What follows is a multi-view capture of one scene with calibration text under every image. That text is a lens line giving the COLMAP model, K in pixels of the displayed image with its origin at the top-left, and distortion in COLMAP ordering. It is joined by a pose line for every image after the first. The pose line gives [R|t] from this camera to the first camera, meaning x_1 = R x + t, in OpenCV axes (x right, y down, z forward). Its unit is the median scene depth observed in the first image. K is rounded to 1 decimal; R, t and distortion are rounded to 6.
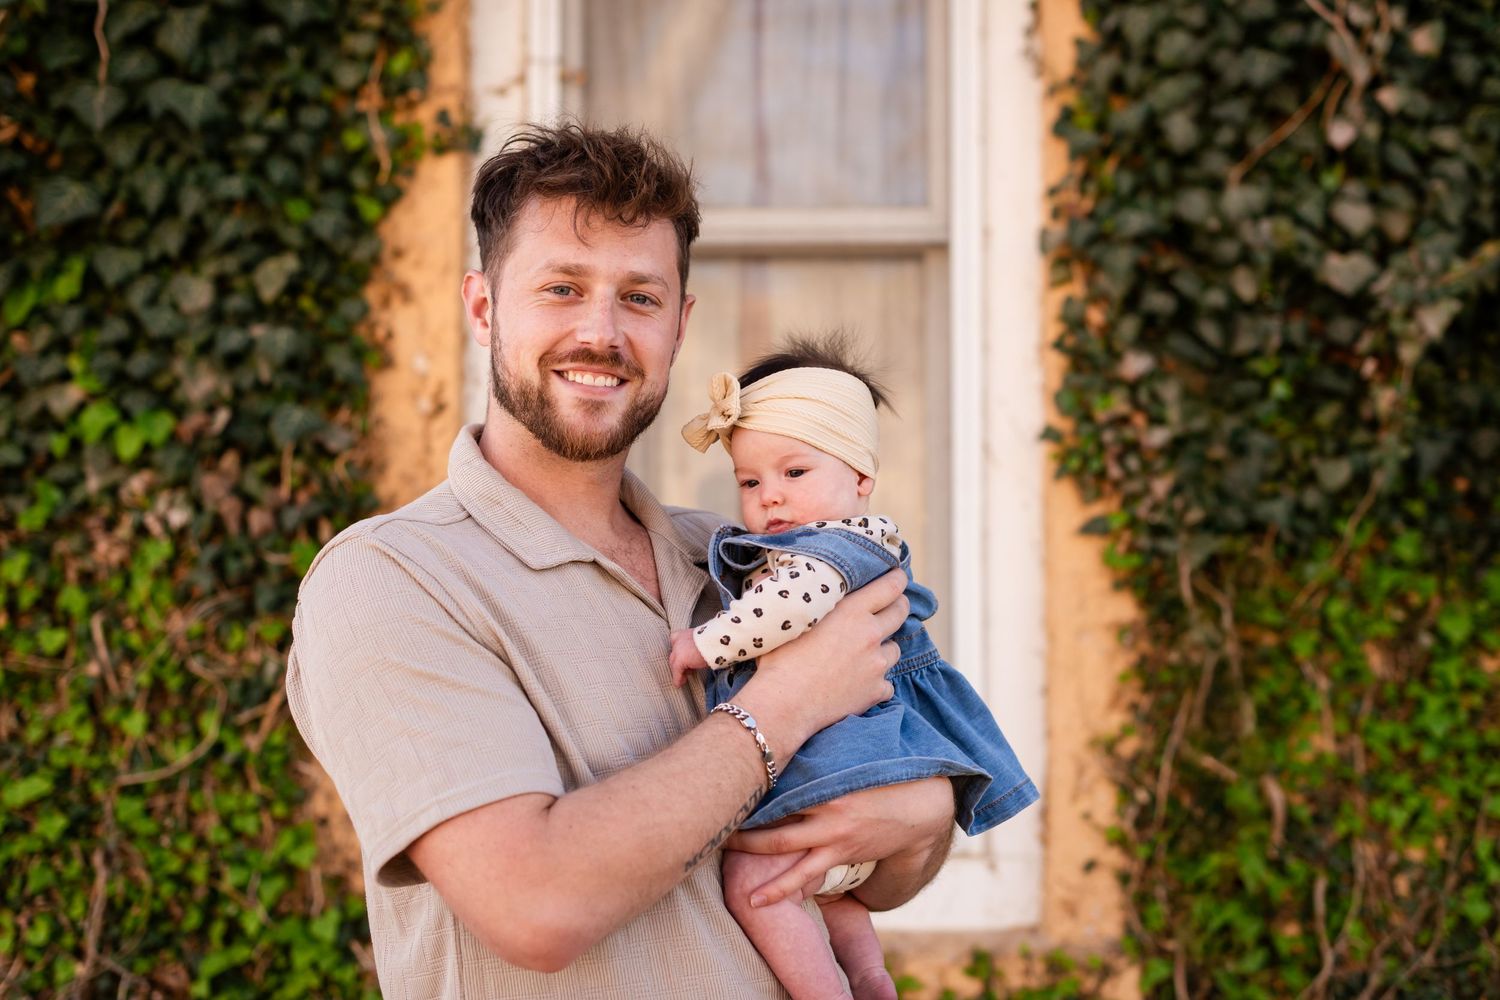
lens RADIAL K [[2388.1, 0, 760.8], [0, 2388.1, 493.9], [0, 0, 1]] dist [0.010932, 0.000000]
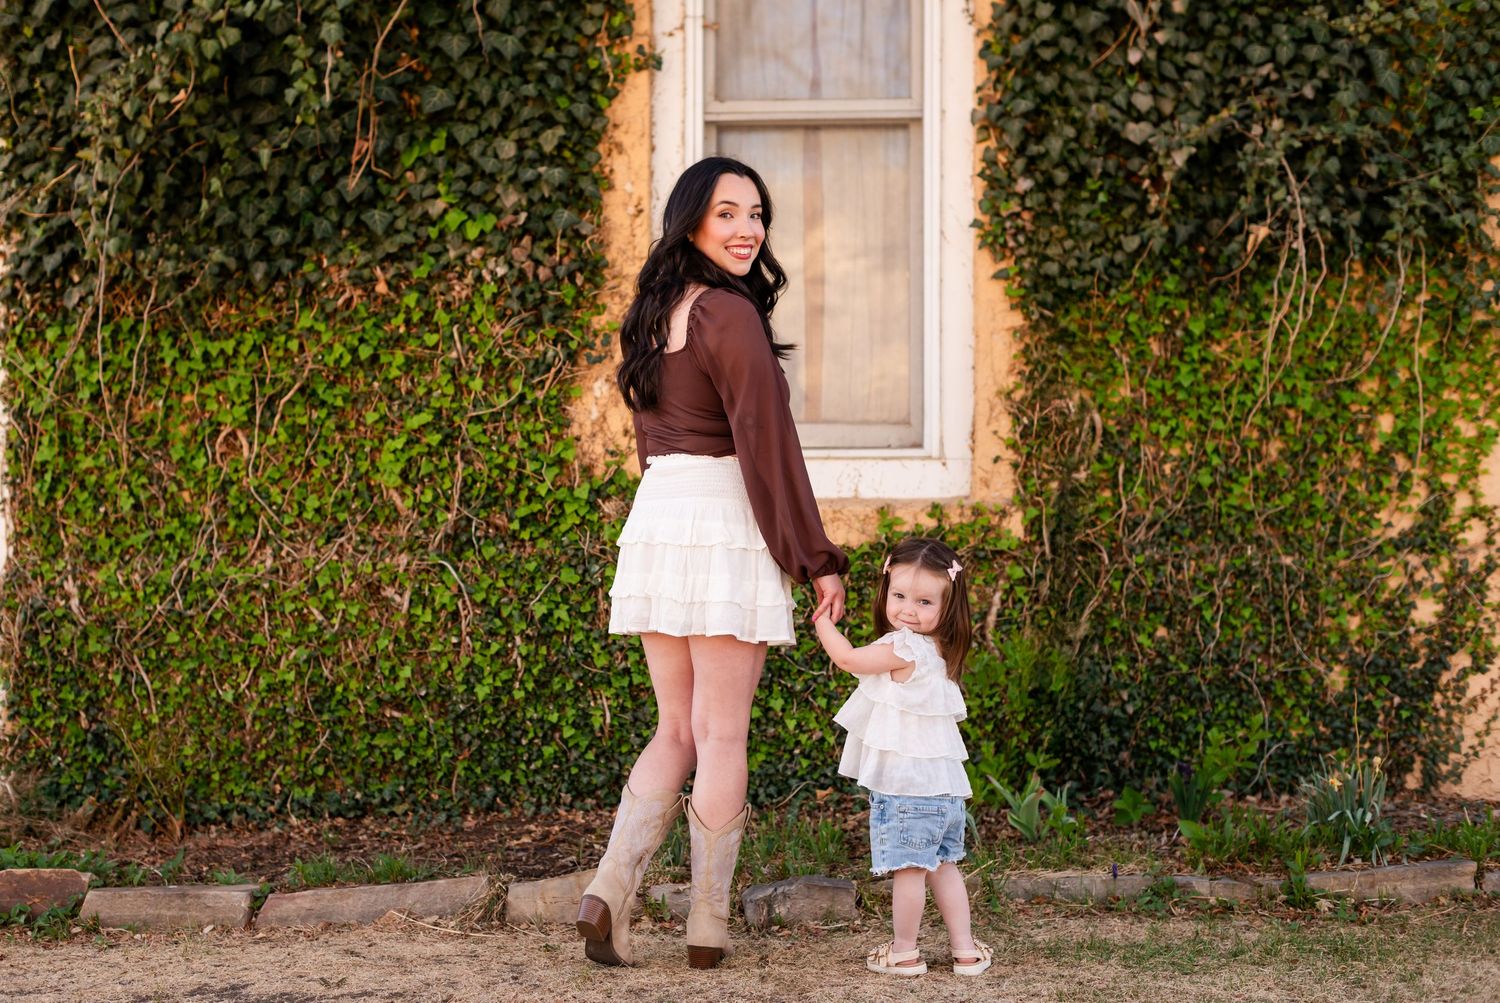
lens RADIAL K [[2388.1, 0, 699.7], [0, 2388.1, 509.6], [0, 0, 1]] dist [0.010932, 0.000000]
pose [[0.999414, -0.001024, -0.034206, -0.027444], [0.002828, 0.998606, 0.052716, 0.096275], [0.034105, -0.052782, 0.998024, -0.836811]]
